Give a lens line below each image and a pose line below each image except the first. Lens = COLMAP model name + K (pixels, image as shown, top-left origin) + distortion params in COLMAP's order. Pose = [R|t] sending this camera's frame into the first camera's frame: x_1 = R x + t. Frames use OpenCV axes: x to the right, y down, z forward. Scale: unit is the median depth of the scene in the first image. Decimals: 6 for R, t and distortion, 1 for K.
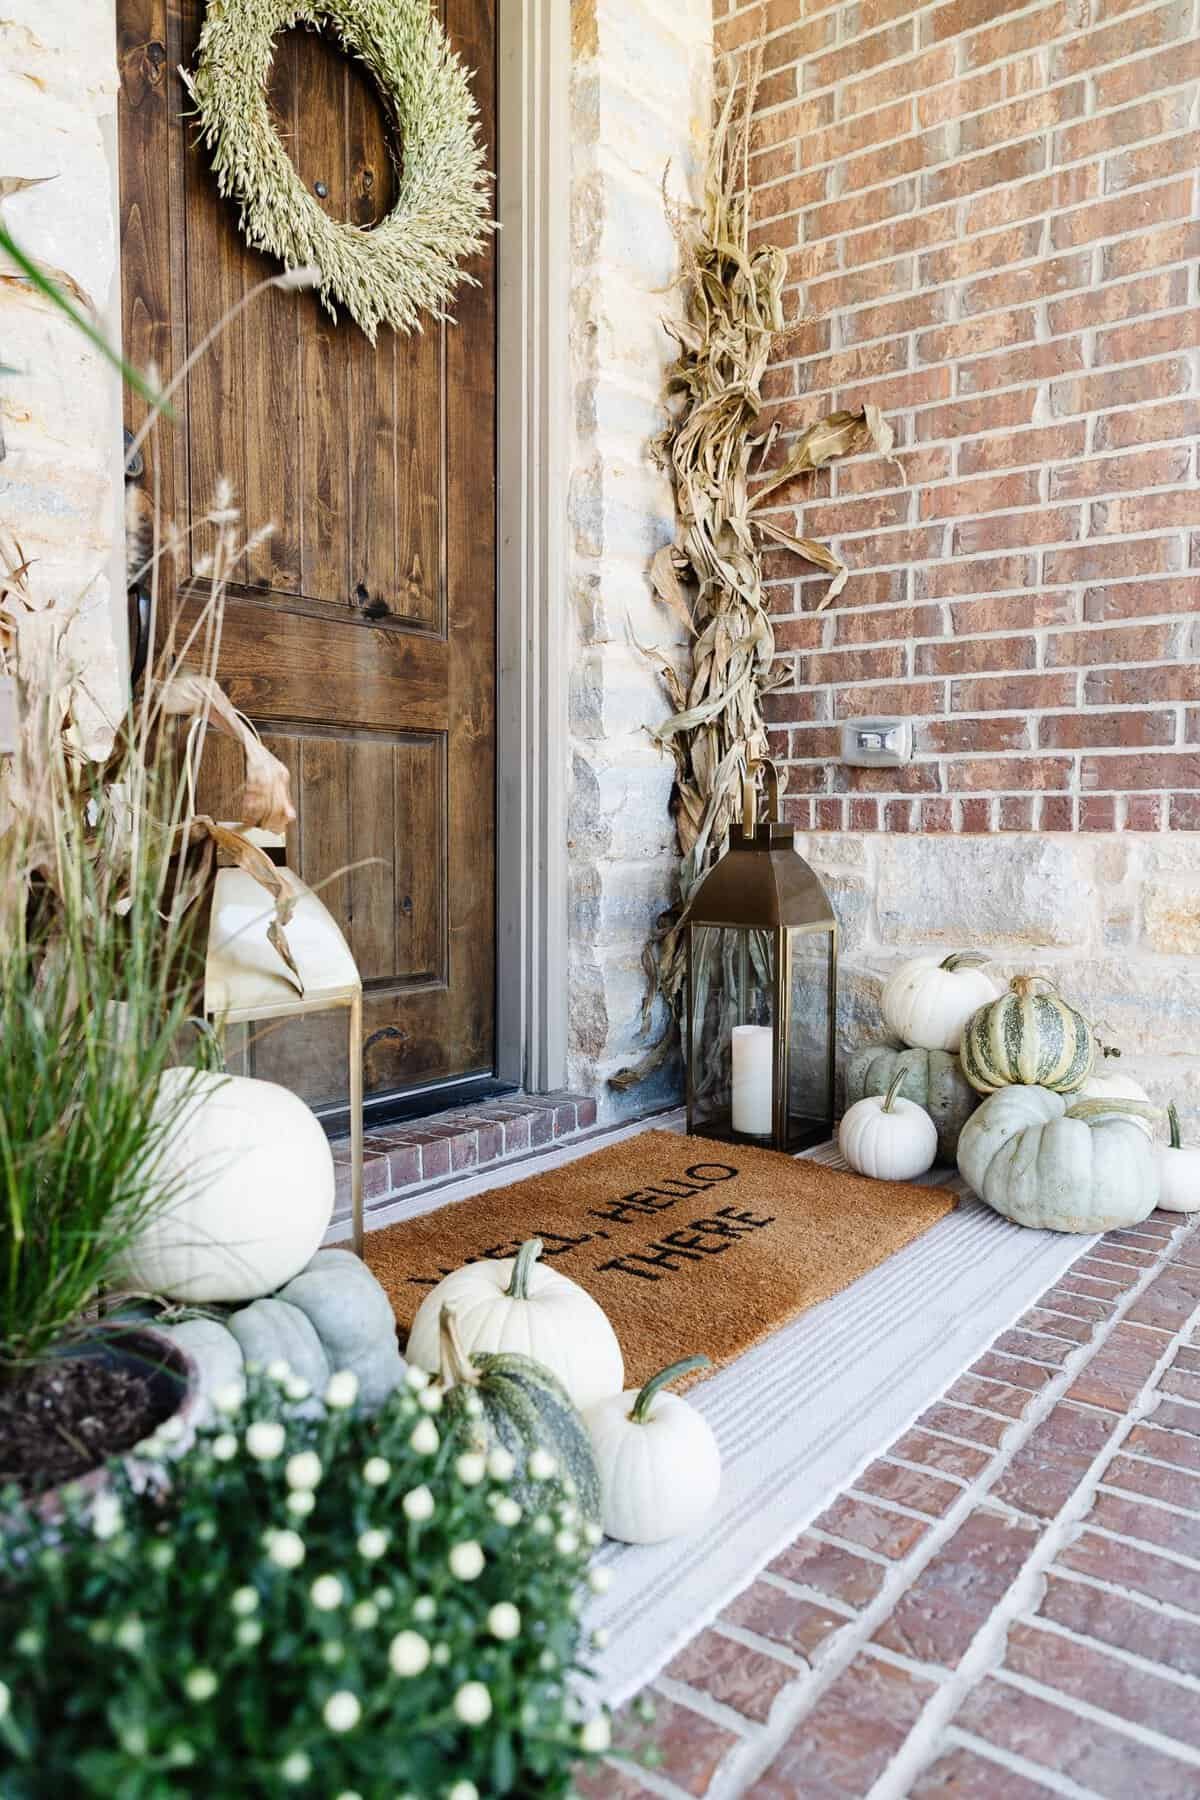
lens RADIAL K [[1223.2, 0, 600.3], [0, 1223.2, 908.4], [0, 0, 1]] dist [-0.007683, 0.005585]
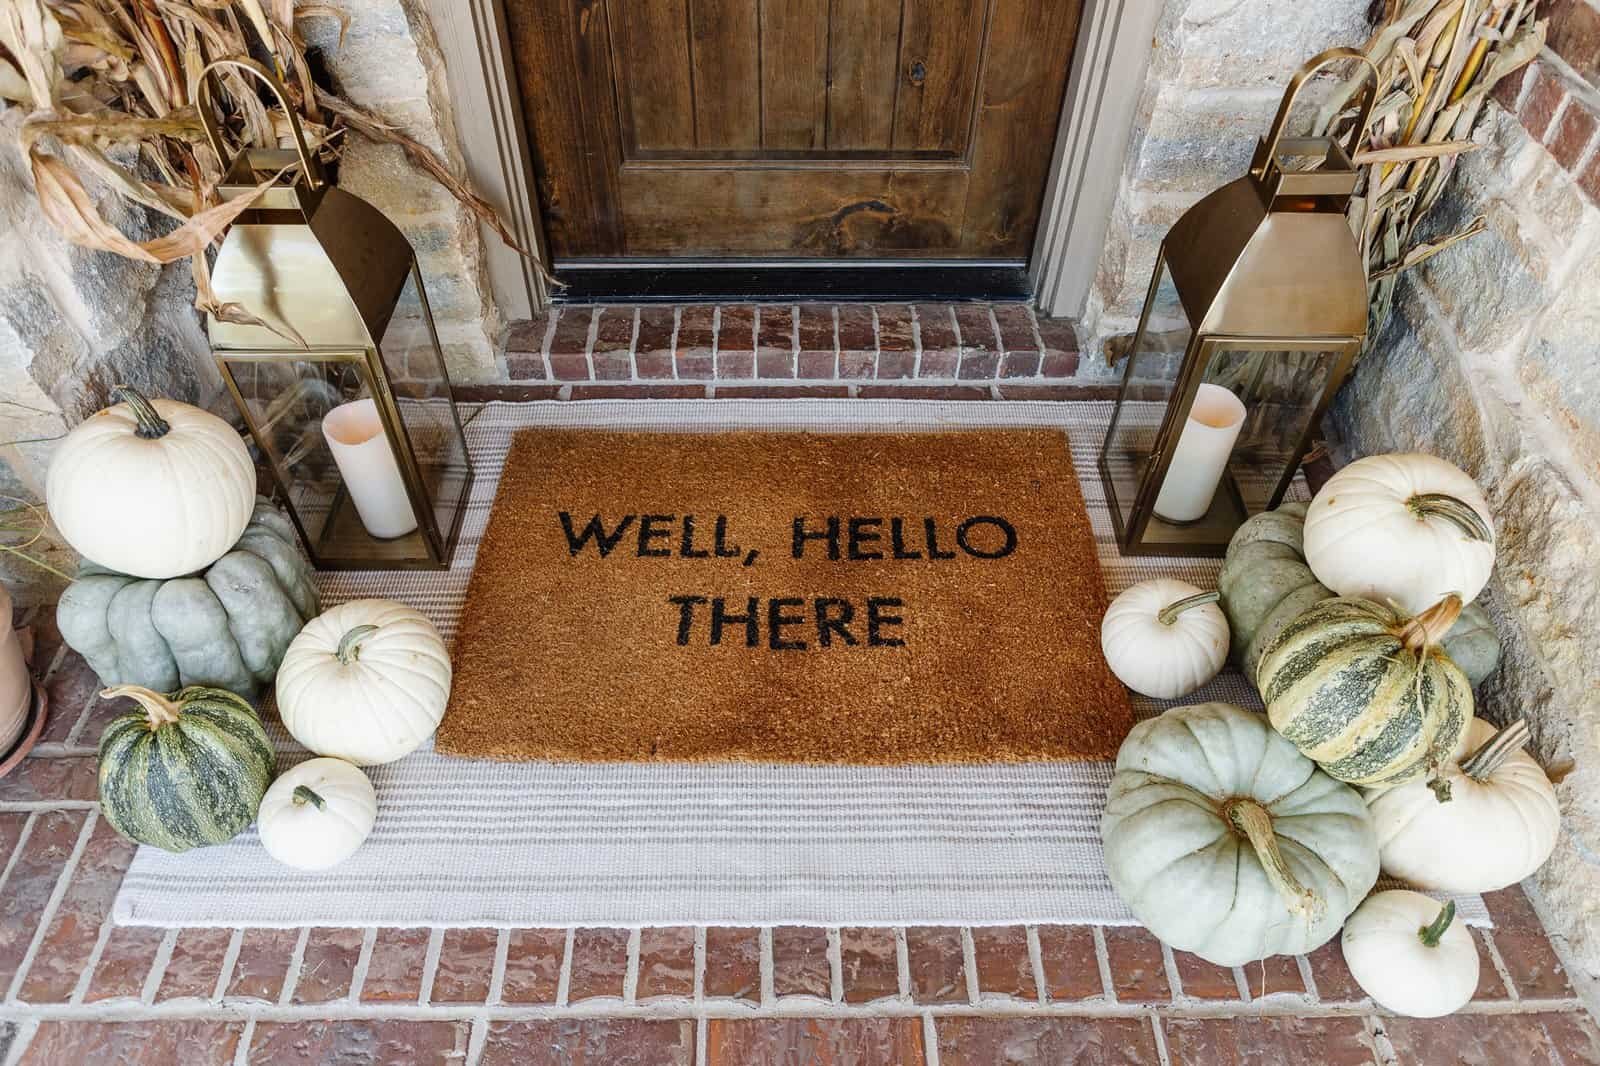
lens RADIAL K [[1087.3, 0, 792.4], [0, 1087.3, 531.0], [0, 0, 1]] dist [-0.007683, 0.005585]
pose [[0.603612, 0.589362, -0.536940, 0.484855], [-0.055617, 0.702952, 0.709059, -0.391634], [0.795336, -0.398133, 0.457089, 0.580133]]
